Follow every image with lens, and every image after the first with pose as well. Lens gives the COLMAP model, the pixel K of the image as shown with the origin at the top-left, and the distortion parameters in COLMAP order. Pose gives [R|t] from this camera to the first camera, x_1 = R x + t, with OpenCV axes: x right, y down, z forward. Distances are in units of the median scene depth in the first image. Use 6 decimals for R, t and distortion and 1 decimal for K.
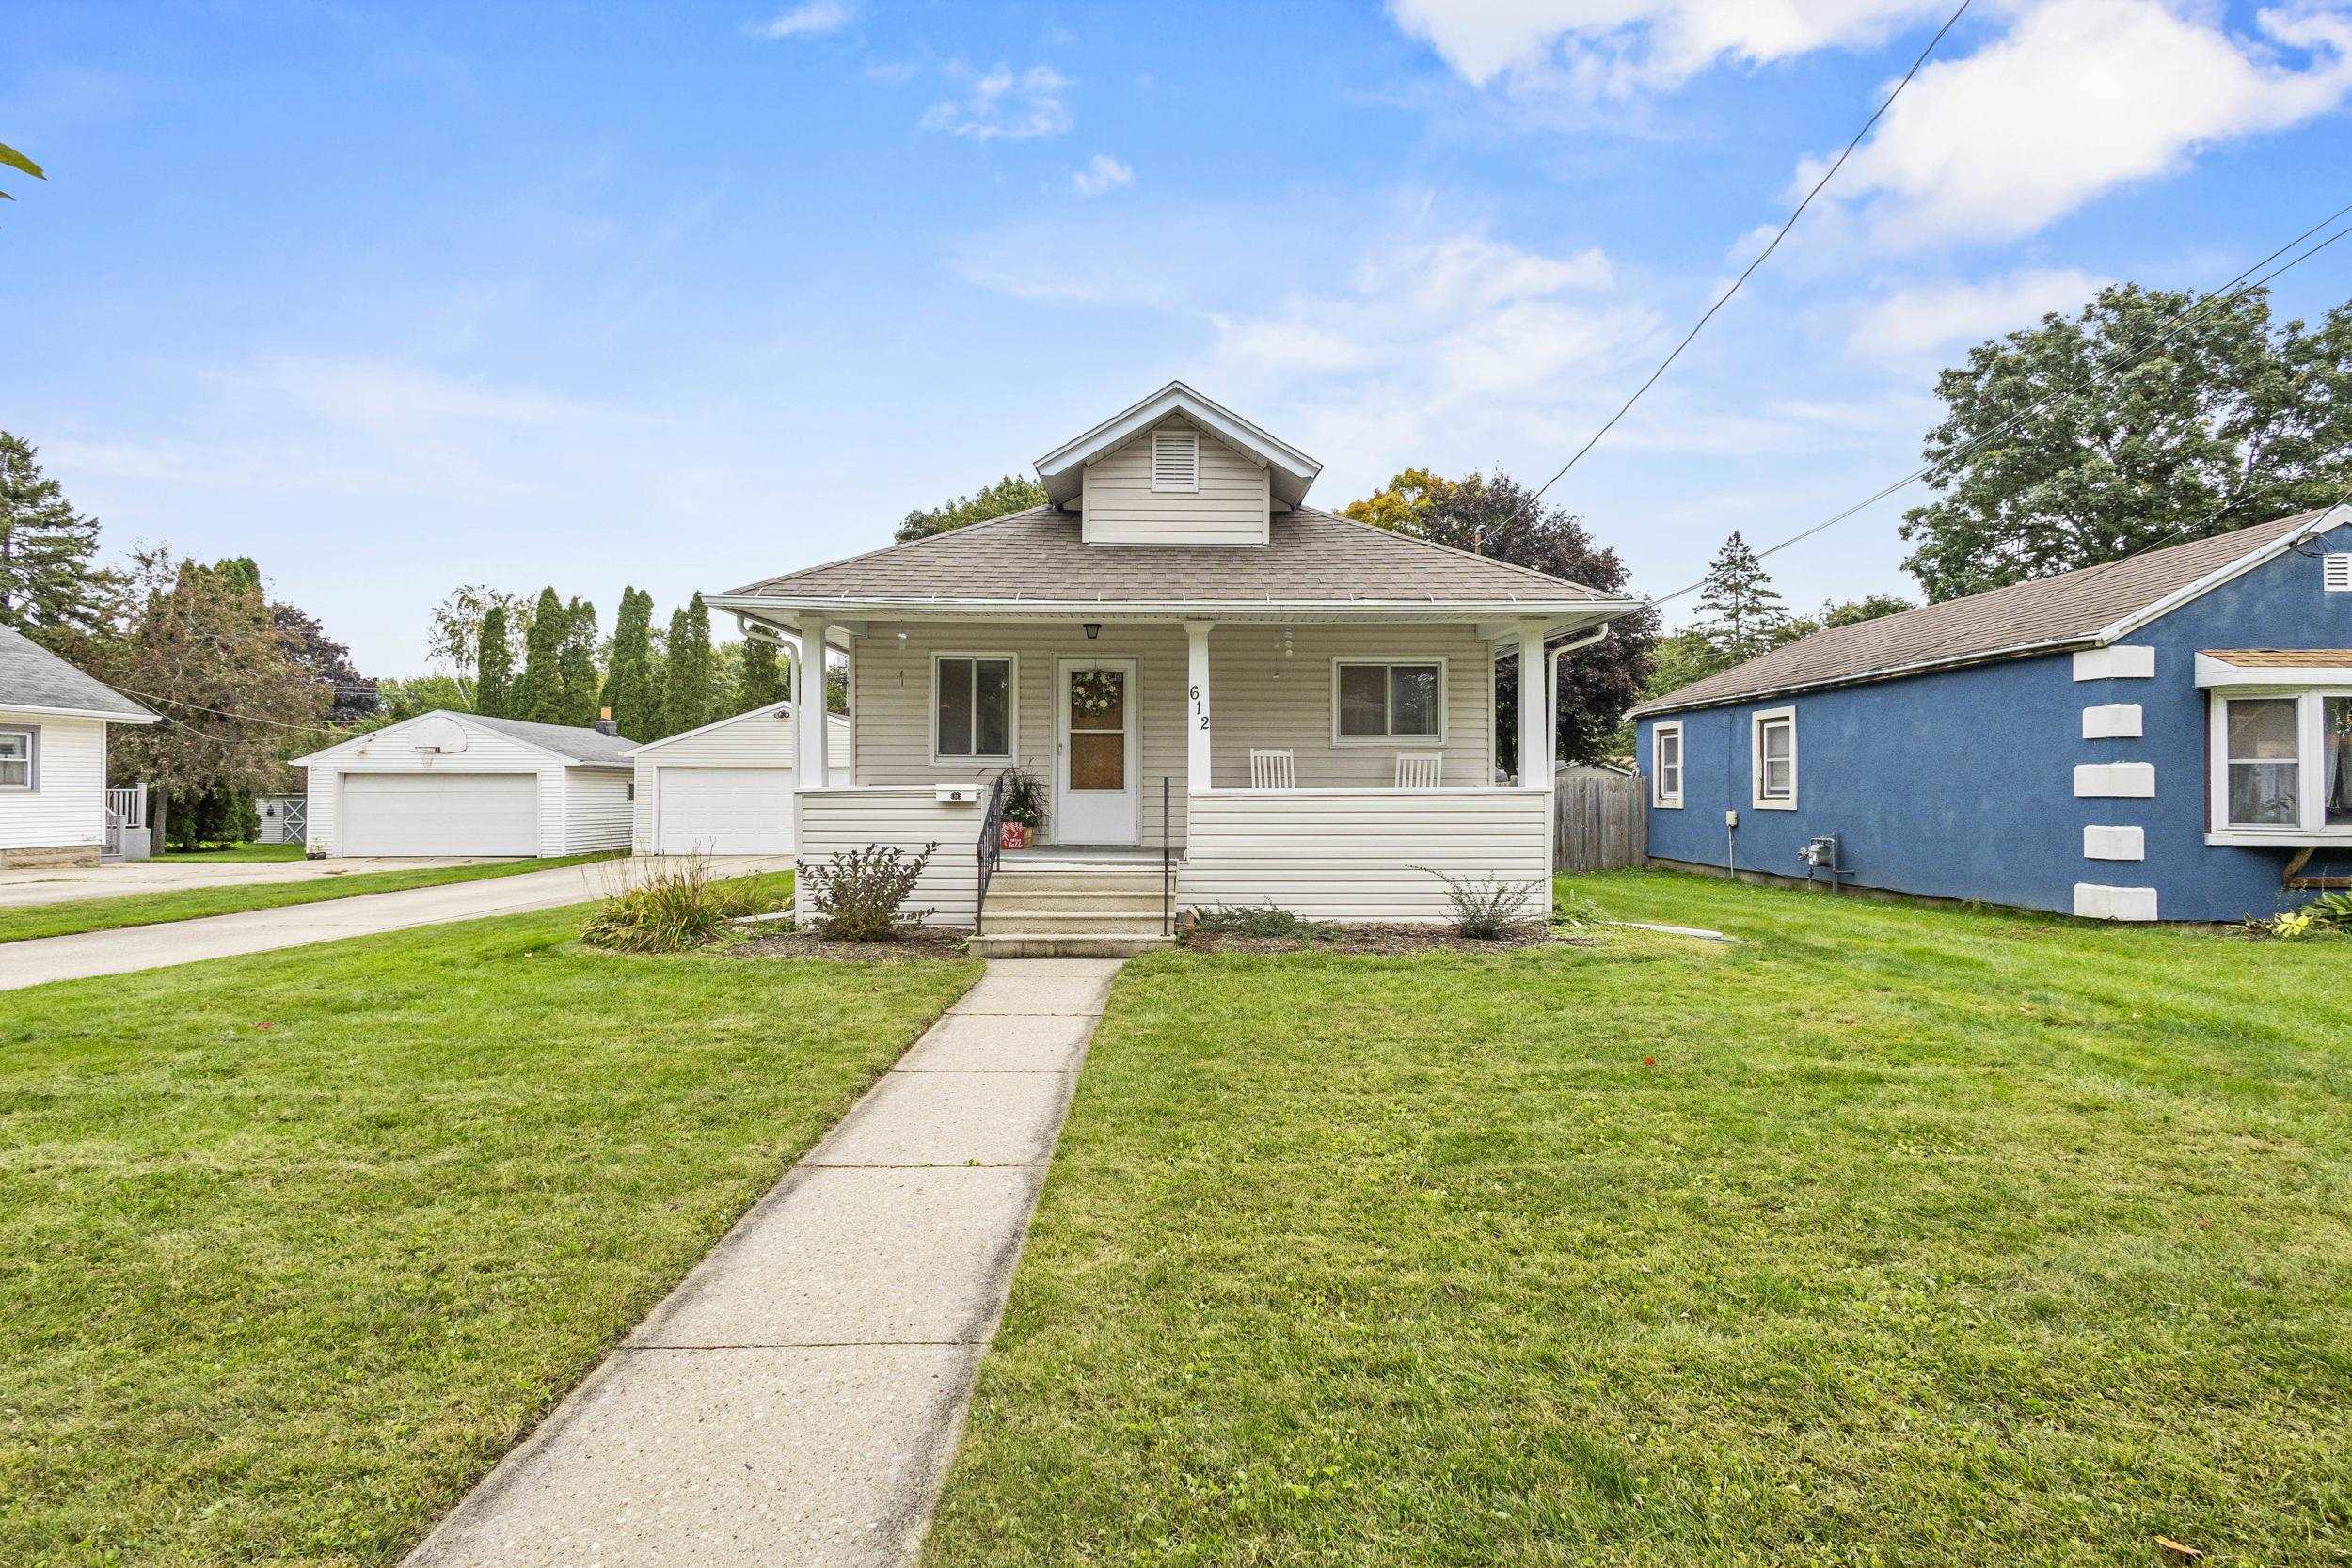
lens RADIAL K [[1062.9, 0, 1179.4], [0, 1062.9, 777.3], [0, 0, 1]] dist [0.003415, -0.000478]
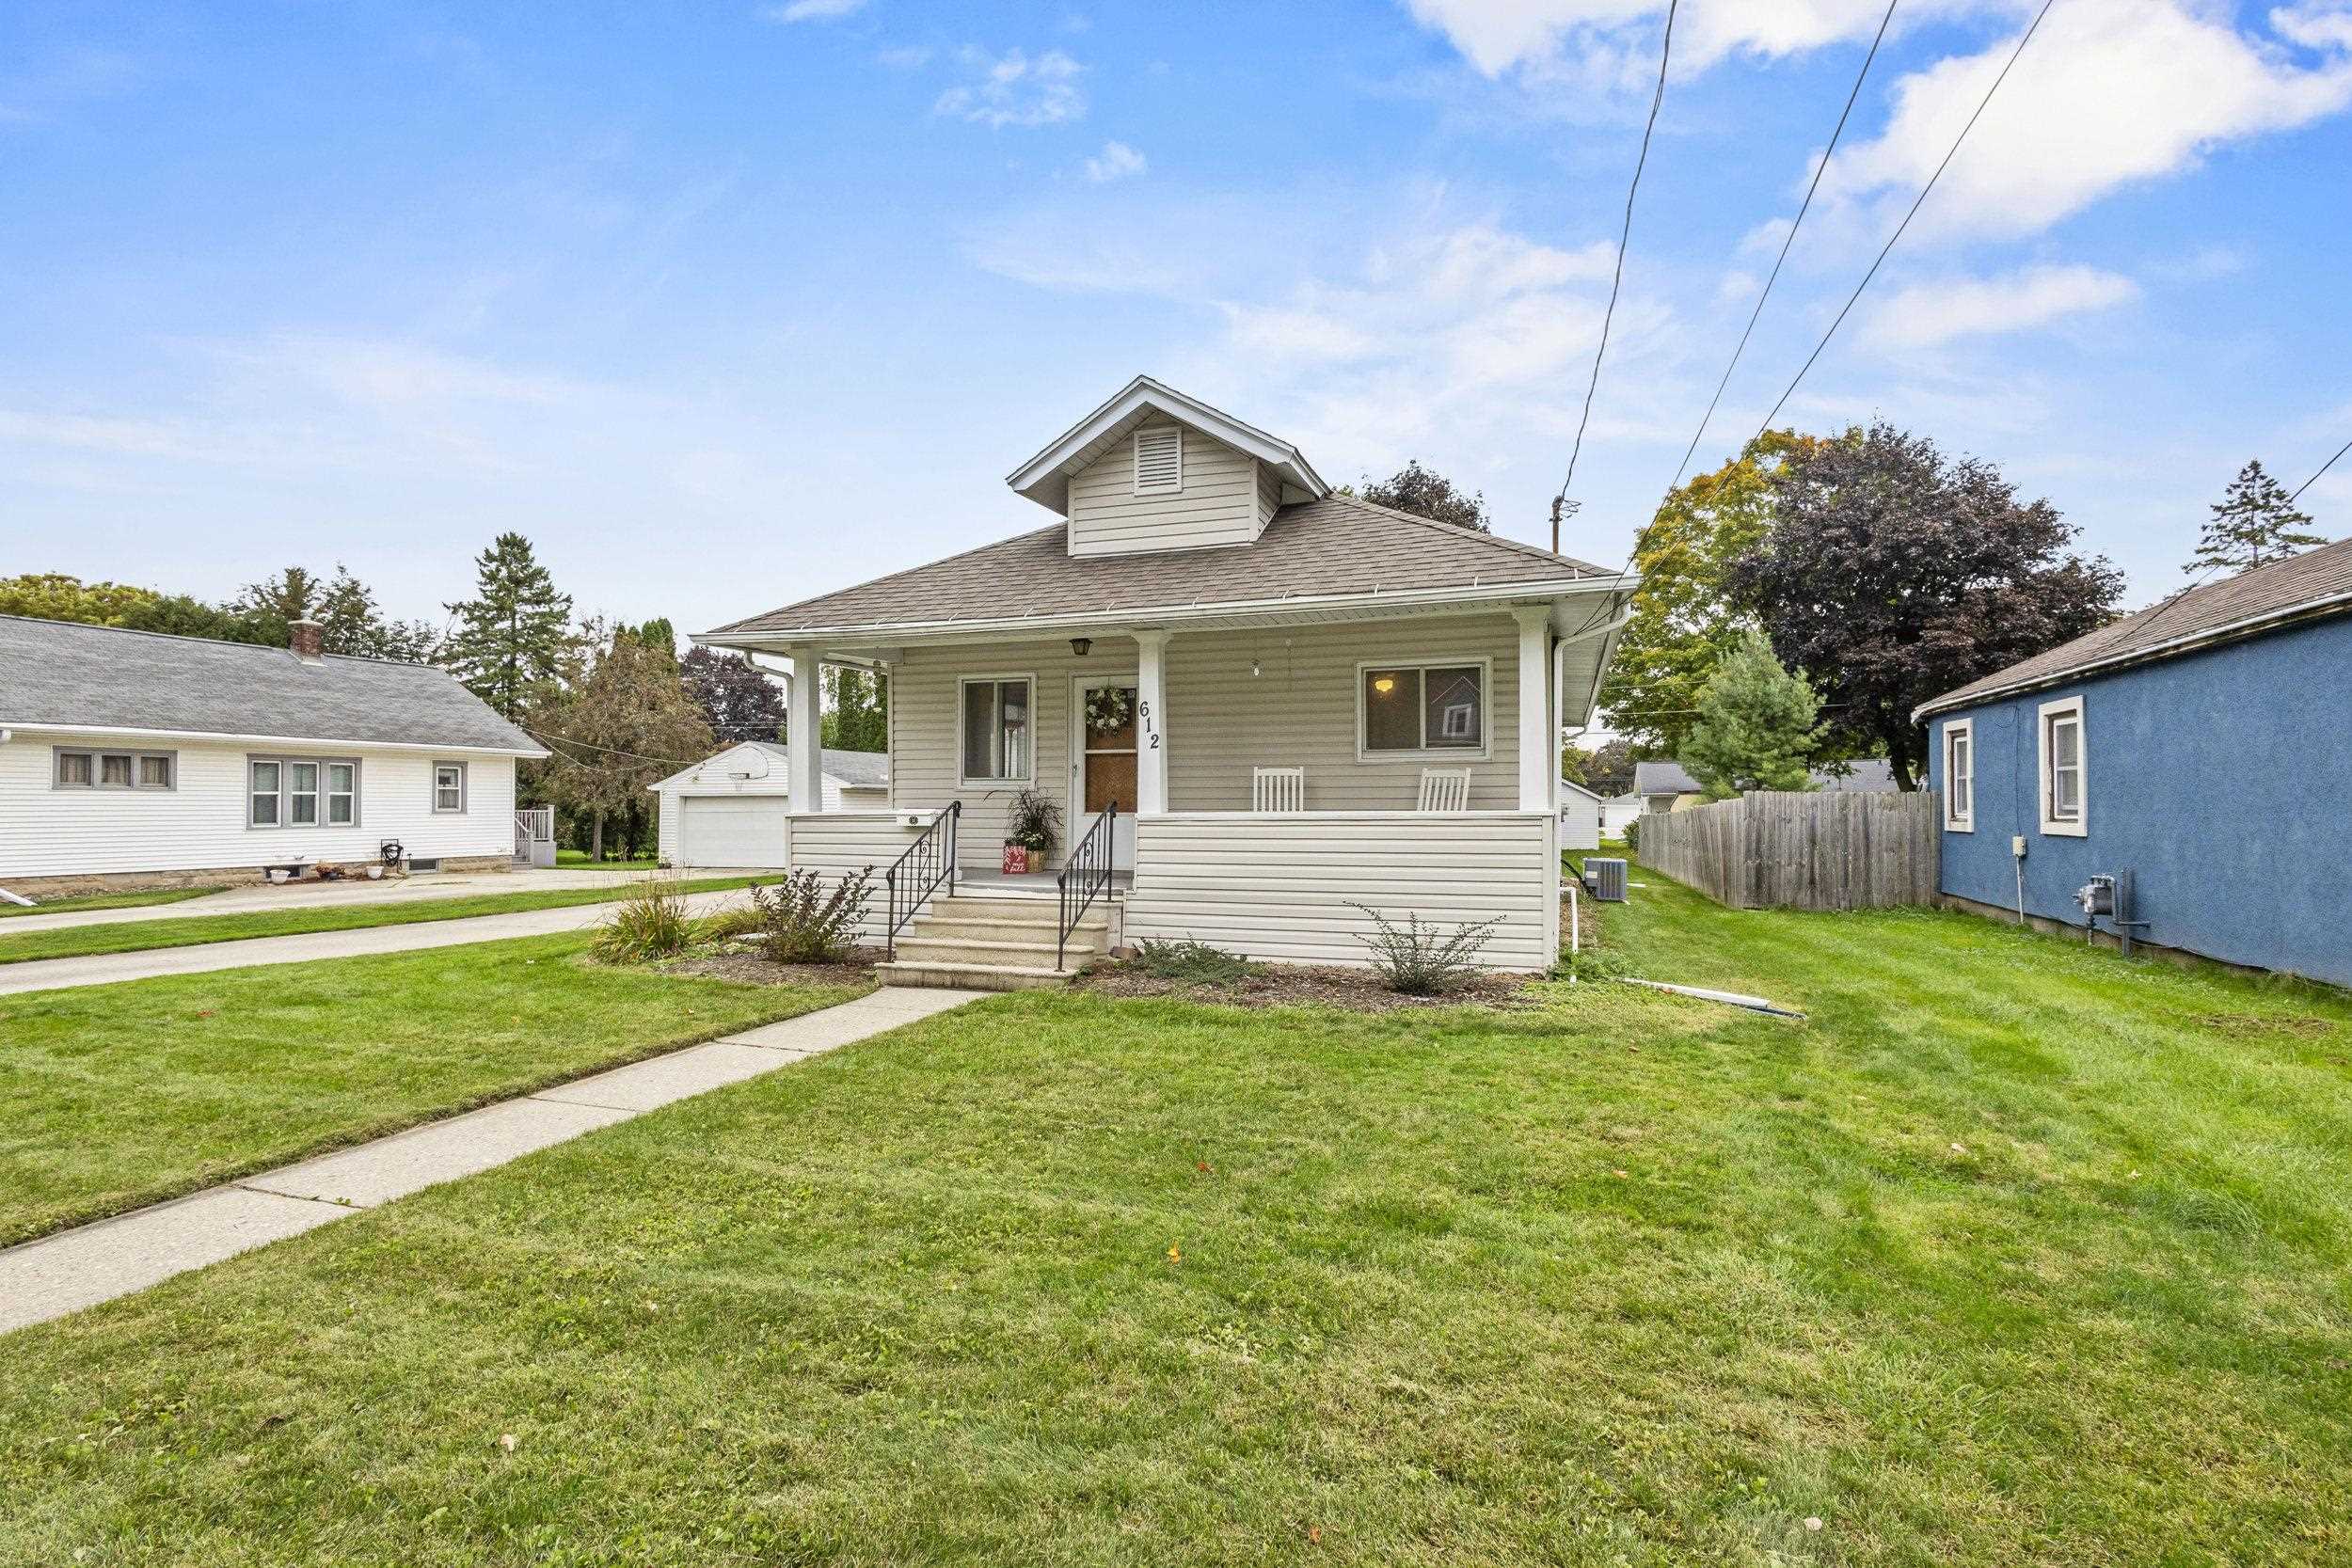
lens RADIAL K [[1084.7, 0, 1183.4], [0, 1084.7, 782.7], [0, 0, 1]] dist [0.006506, -0.000018]
pose [[0.942561, -0.010867, -0.333859, 0.308428], [0.007646, 0.999911, -0.010961, -0.003910], [0.333948, 0.007778, 0.942559, 0.103230]]
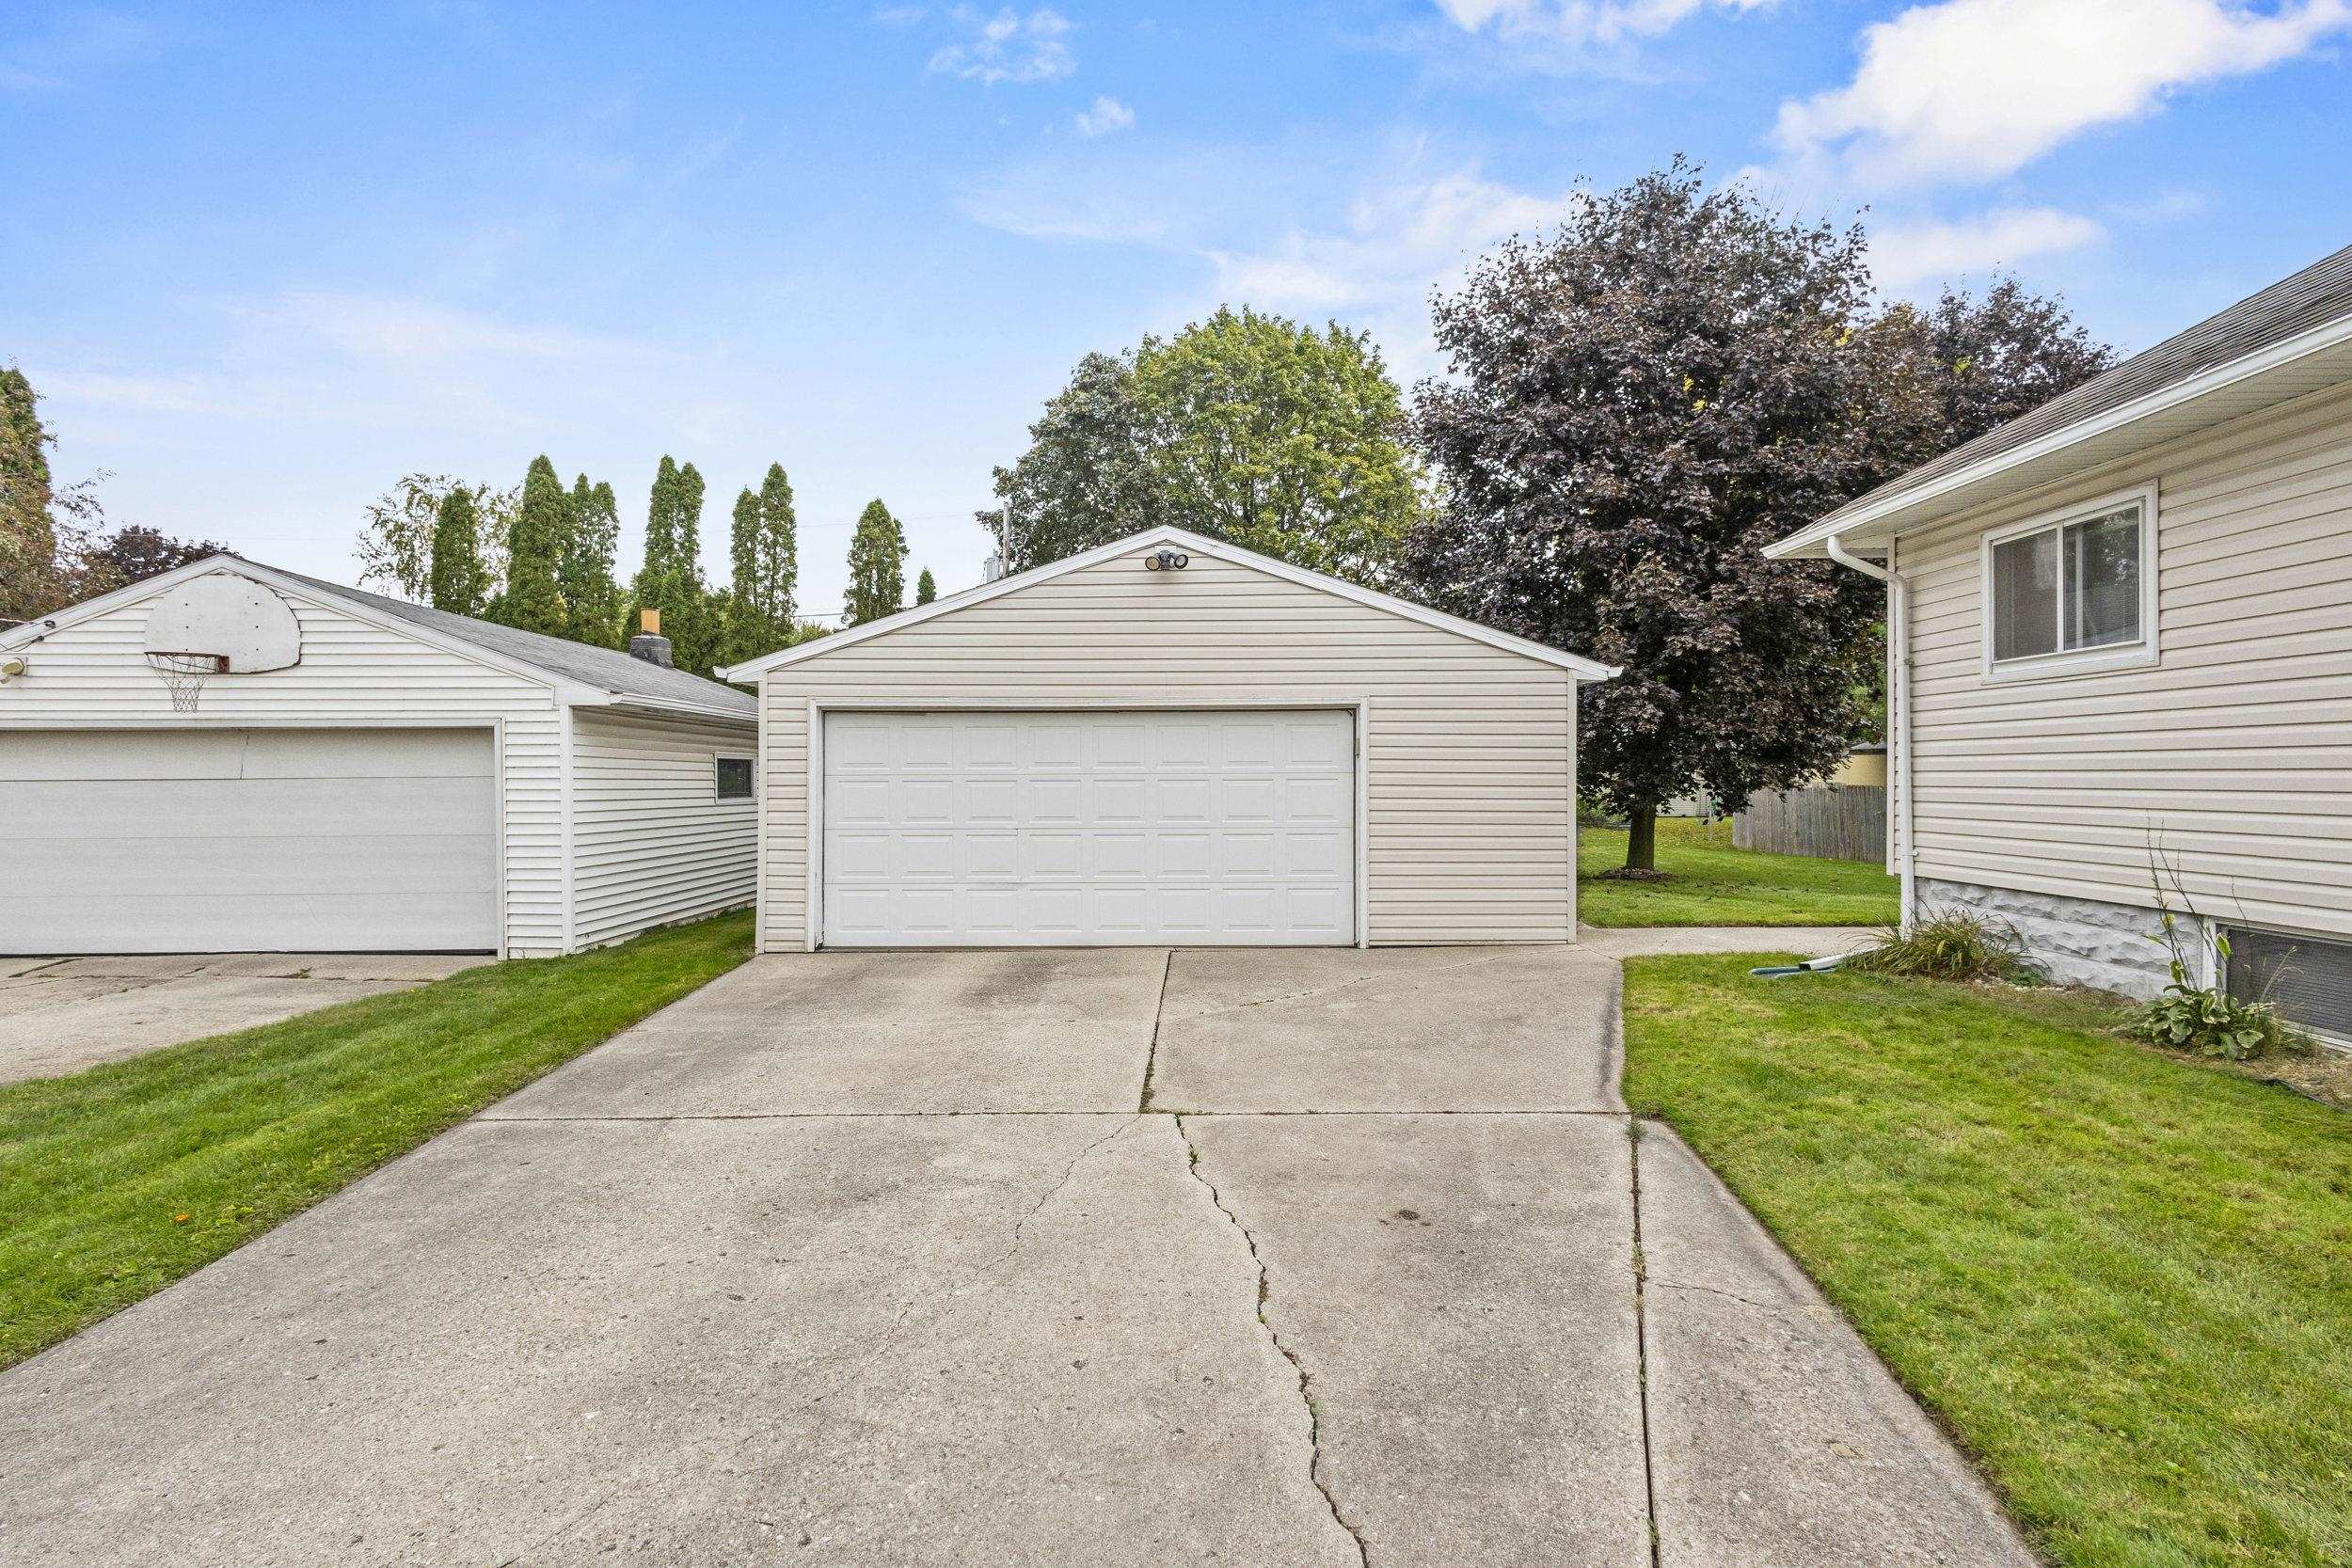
lens RADIAL K [[1116.6, 0, 1204.3], [0, 1116.6, 770.9], [0, 0, 1]] dist [-0.001501, -0.000851]
pose [[0.999955, -0.007092, -0.006357, -0.779214], [0.007134, 0.999952, 0.006673, 0.021940], [0.006309, -0.006718, 0.999958, 1.347137]]
